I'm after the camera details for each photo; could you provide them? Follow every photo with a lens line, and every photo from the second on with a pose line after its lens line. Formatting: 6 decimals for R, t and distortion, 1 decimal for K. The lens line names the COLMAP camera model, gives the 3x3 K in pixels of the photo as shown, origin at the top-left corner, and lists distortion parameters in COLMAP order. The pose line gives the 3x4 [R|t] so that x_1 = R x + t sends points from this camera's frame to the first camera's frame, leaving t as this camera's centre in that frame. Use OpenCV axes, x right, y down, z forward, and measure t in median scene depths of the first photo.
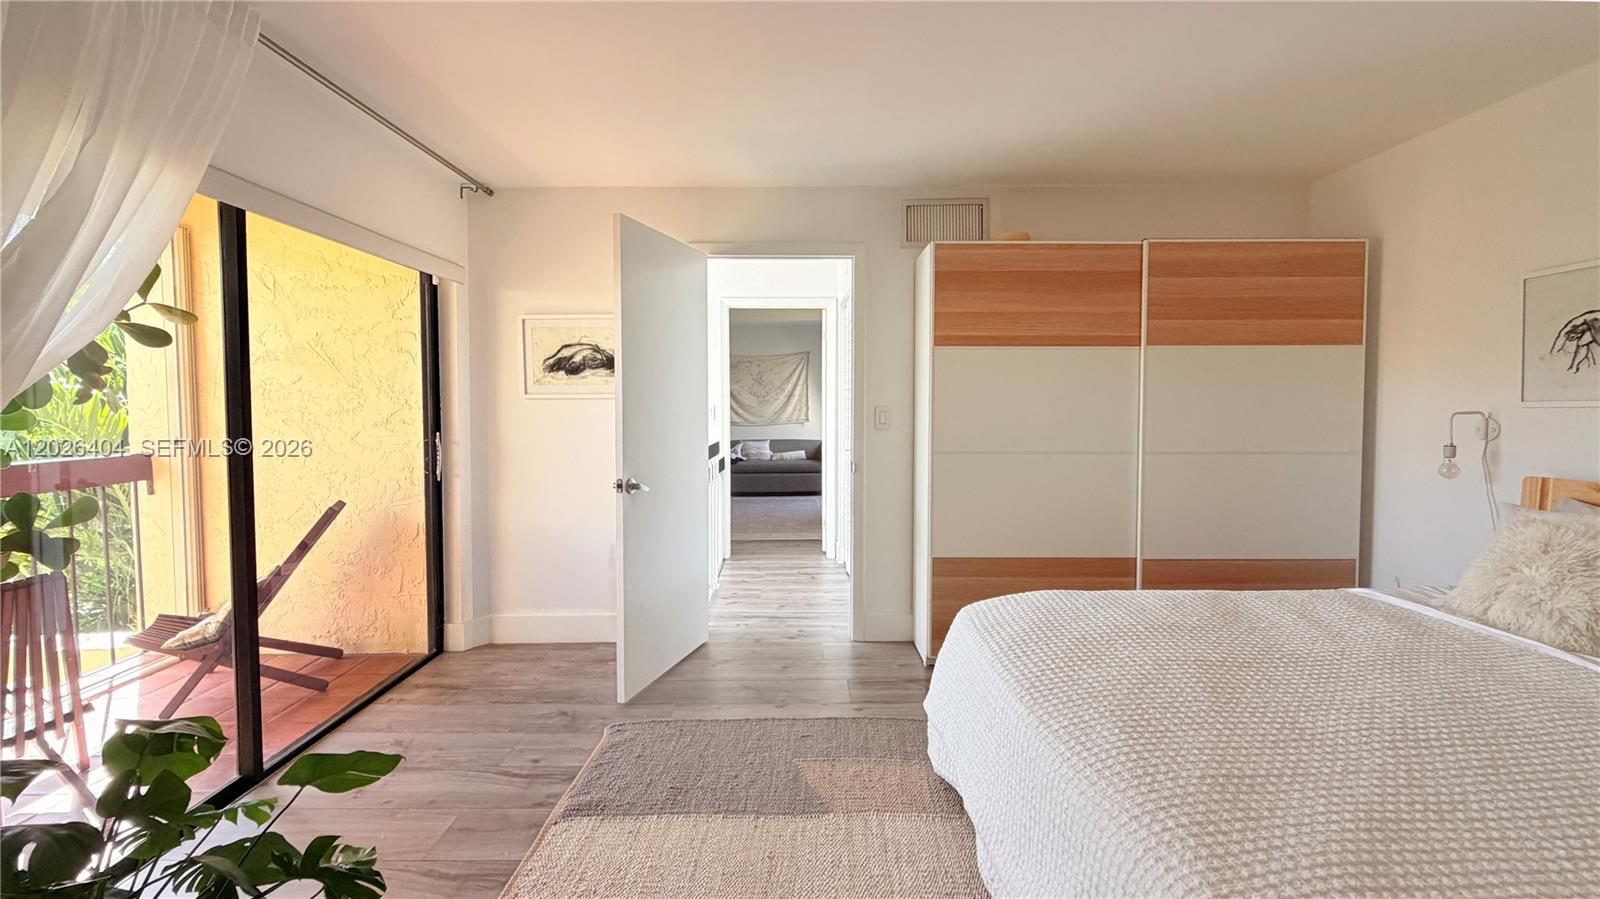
lens RADIAL K [[633.9, 0, 801.0], [0, 633.9, 436.4], [0, 0, 1]] dist [-0.008098, 0.001812]
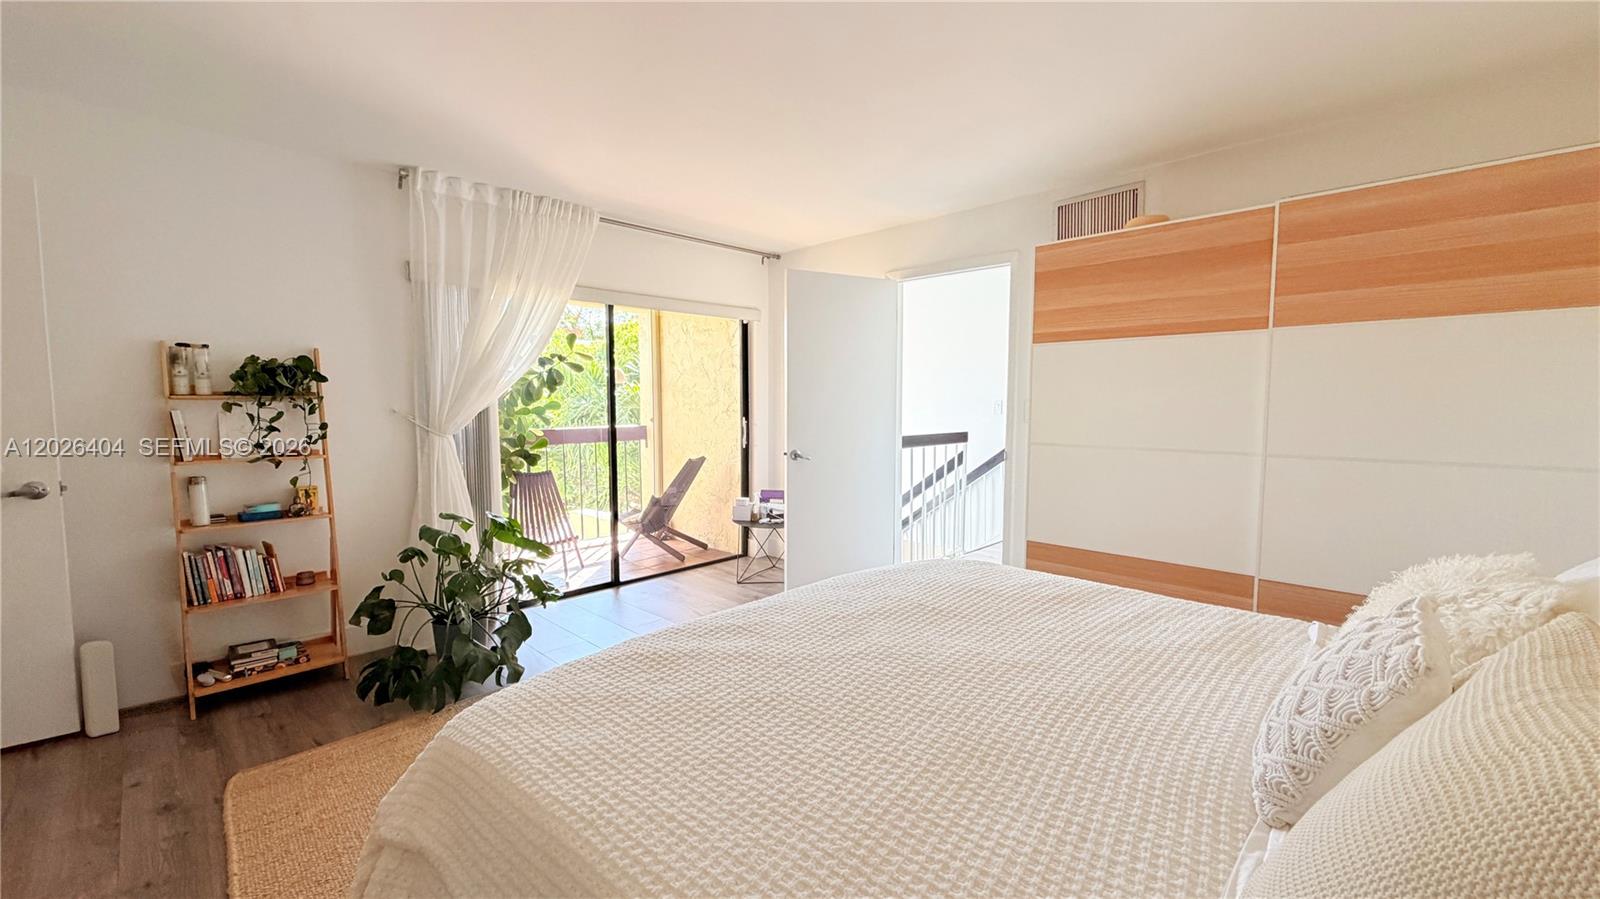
lens RADIAL K [[633.9, 0, 805.9], [0, 633.9, 450.0], [0, 0, 1]] dist [-0.008098, 0.001812]
pose [[0.718921, 0.053625, -0.693020, 0.683196], [-0.035351, 0.998550, 0.040594, 0.006727], [0.694192, -0.004685, 0.719775, -0.038117]]
